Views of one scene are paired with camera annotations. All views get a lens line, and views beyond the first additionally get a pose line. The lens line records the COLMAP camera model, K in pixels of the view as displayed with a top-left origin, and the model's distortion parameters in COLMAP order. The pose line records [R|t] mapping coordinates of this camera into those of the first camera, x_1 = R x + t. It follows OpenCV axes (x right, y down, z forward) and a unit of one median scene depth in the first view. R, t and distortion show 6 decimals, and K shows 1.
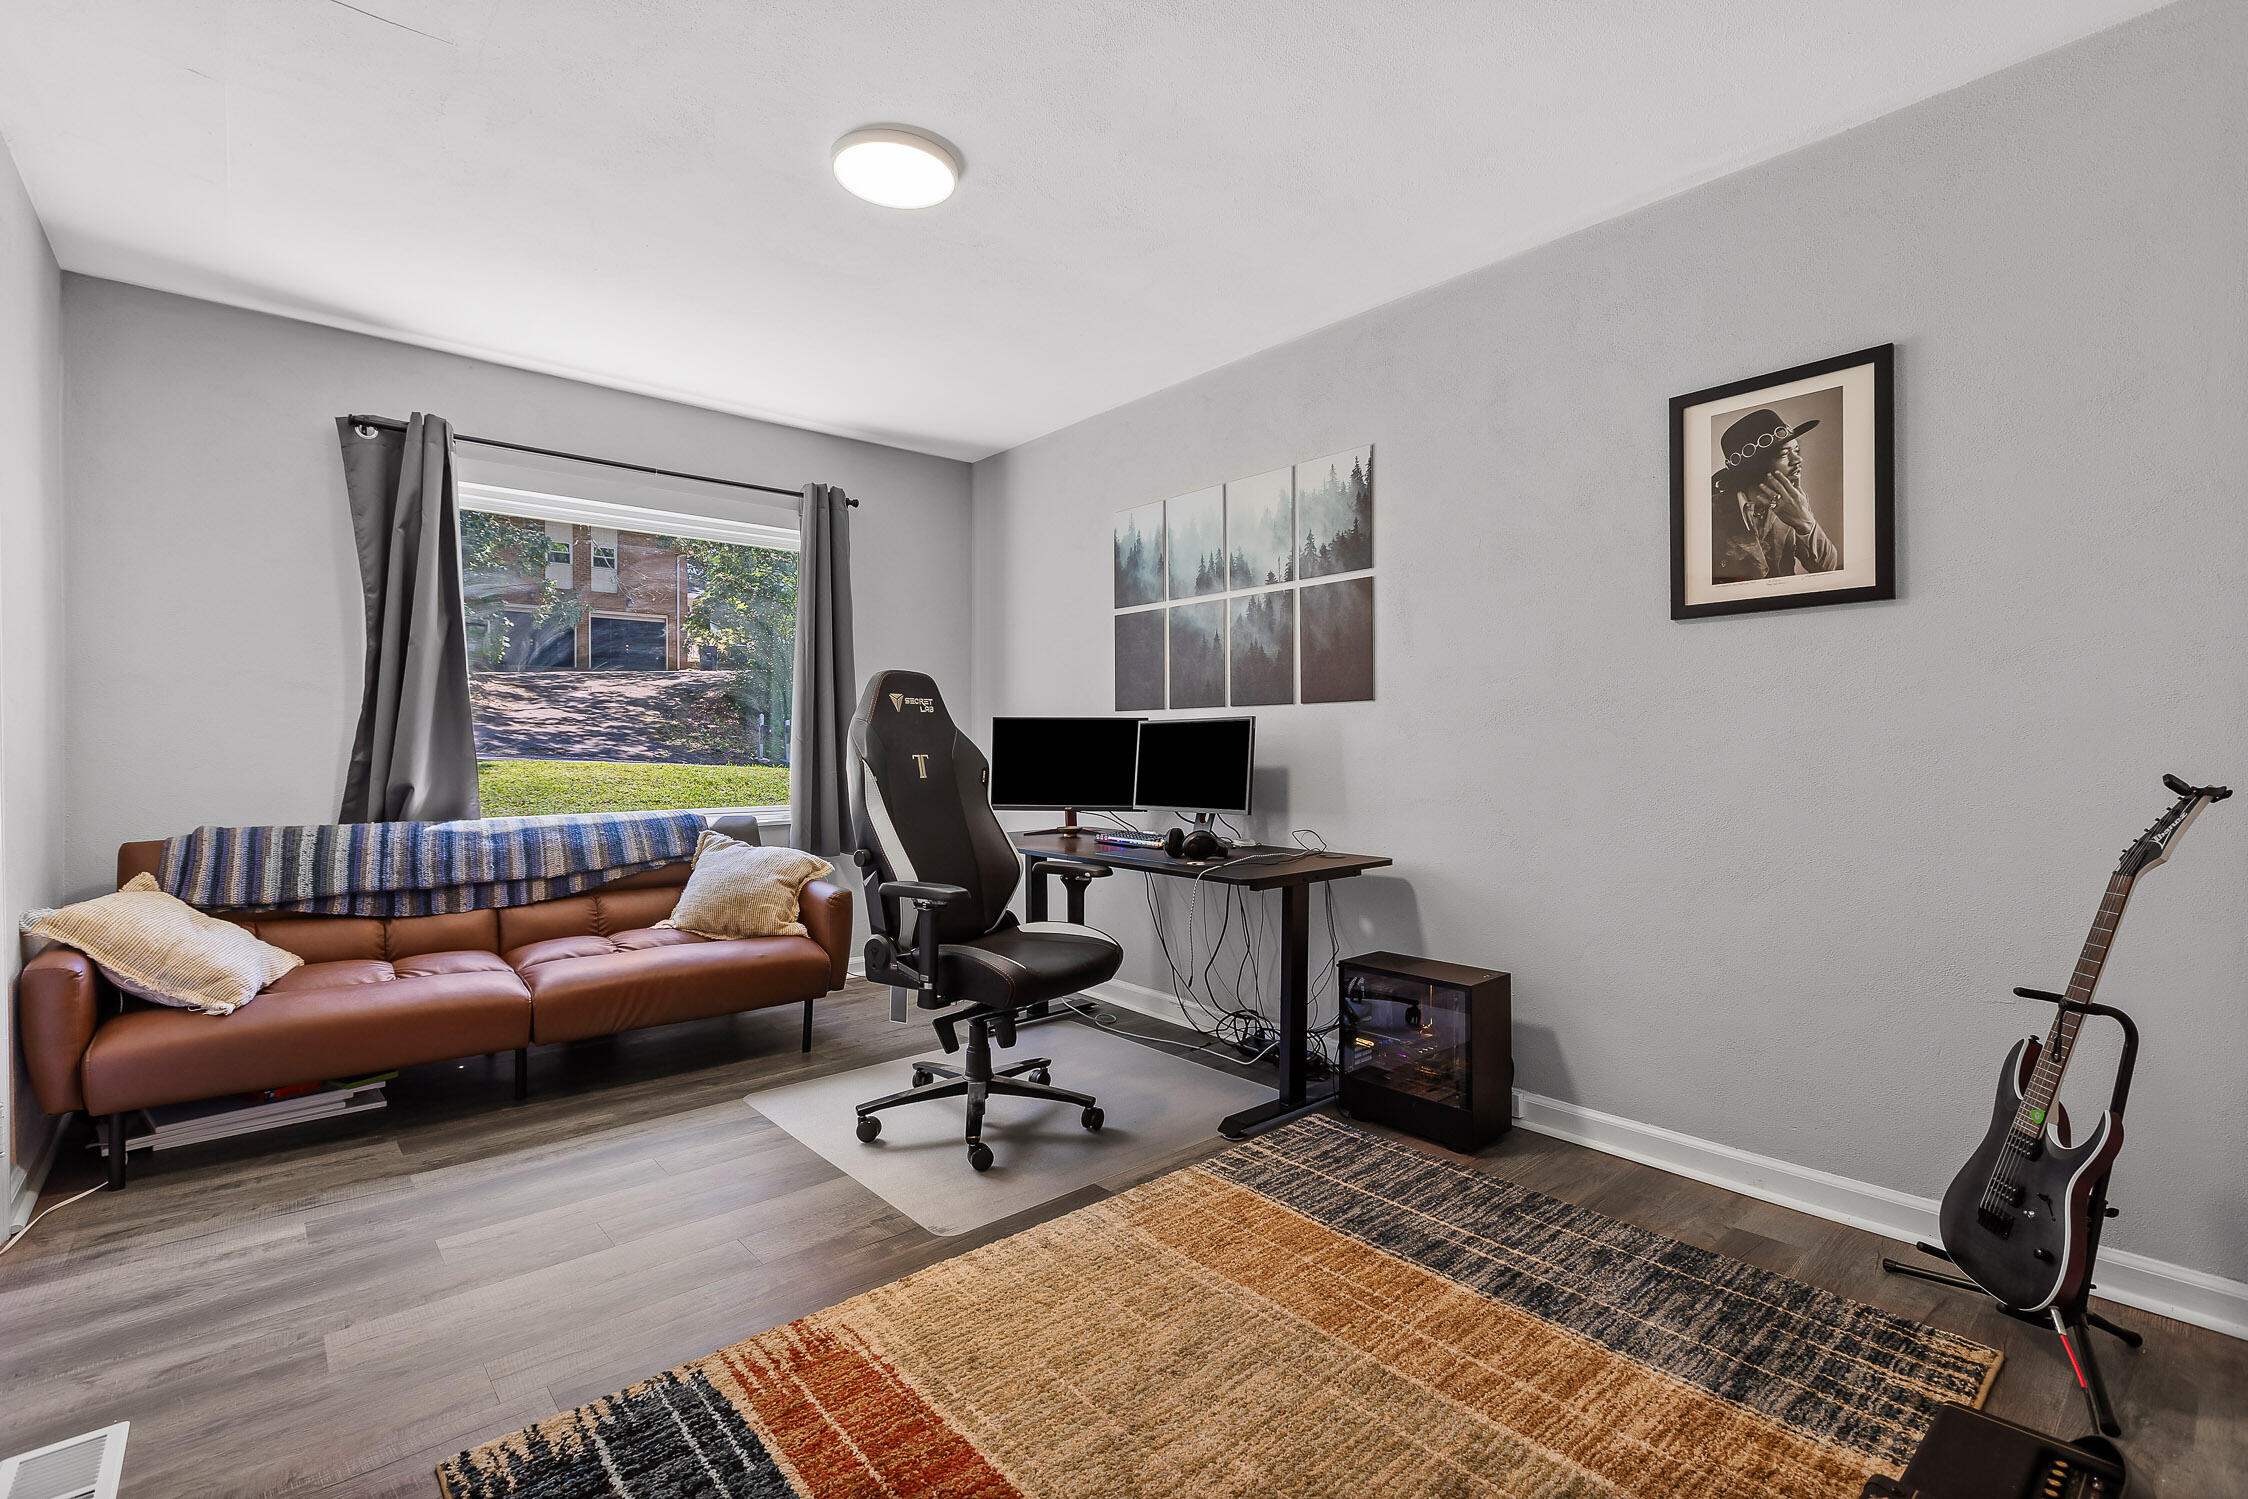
lens RADIAL K [[972.3, 0, 1123.6], [0, 972.3, 742.2], [0, 0, 1]] dist [0.000938, -0.000009]
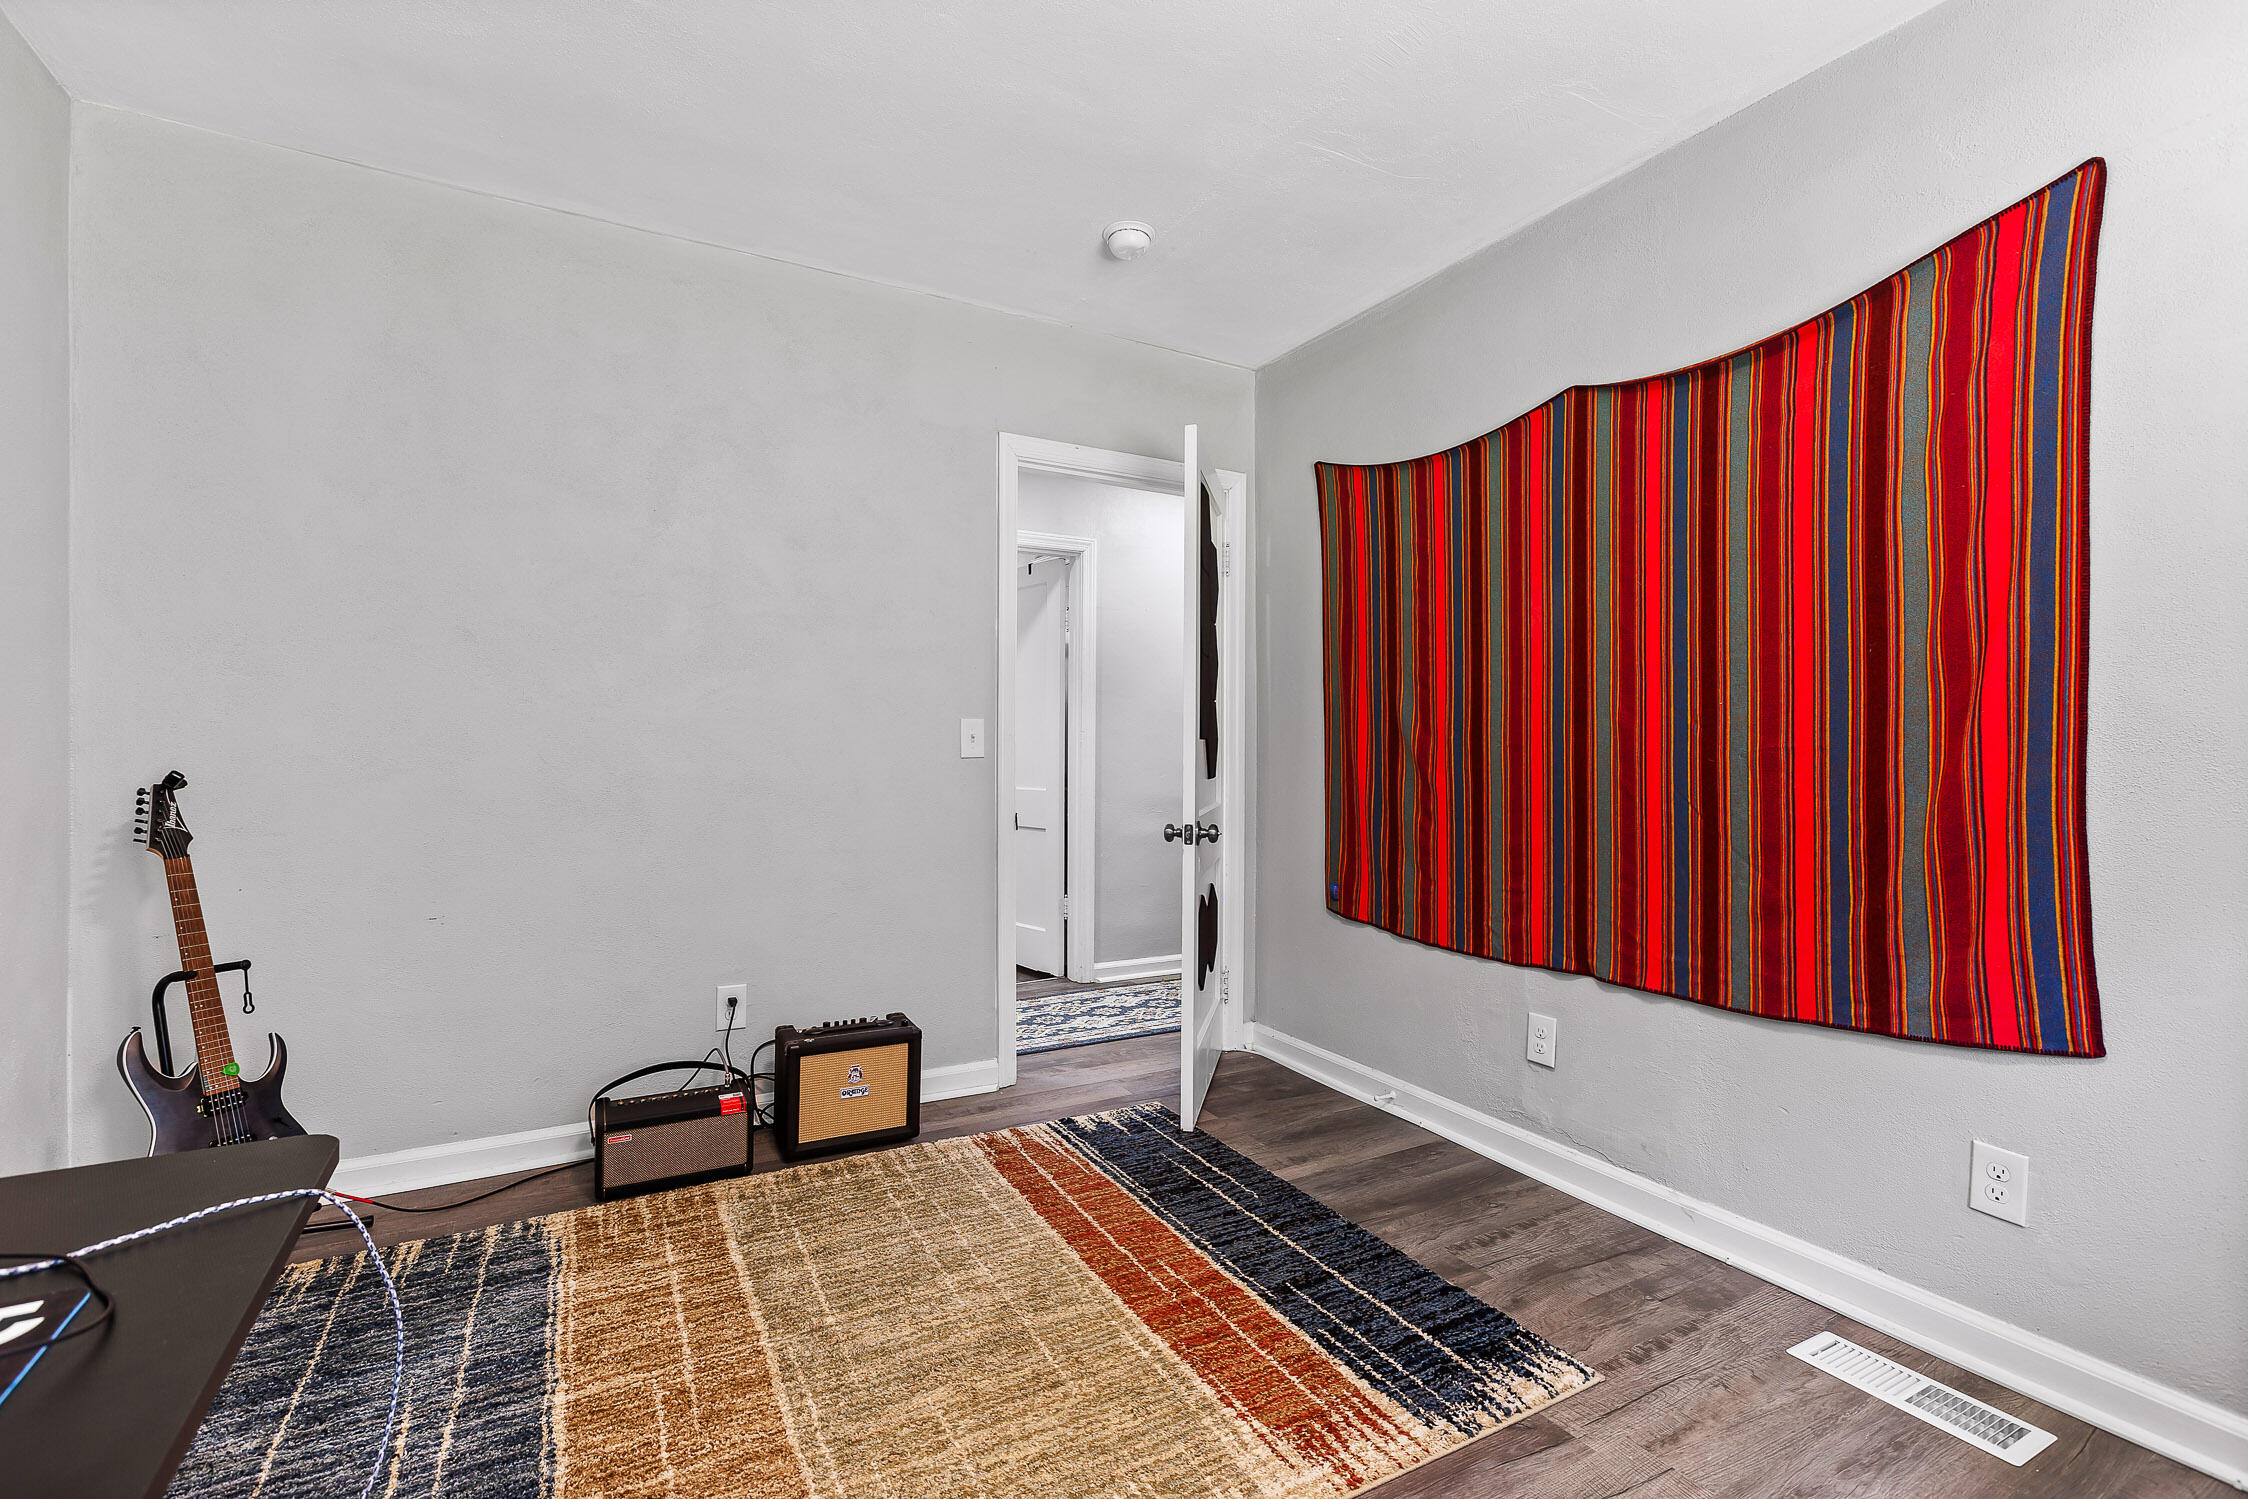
lens RADIAL K [[1015.9, 0, 1118.9], [0, 1015.9, 740.5], [0, 0, 1]] dist [0.002372, 0.000098]
pose [[-0.975135, -0.001586, 0.221606, -0.368760], [-0.003661, 0.999953, -0.008950, 0.002940], [-0.221582, -0.009539, -0.975095, 2.058834]]
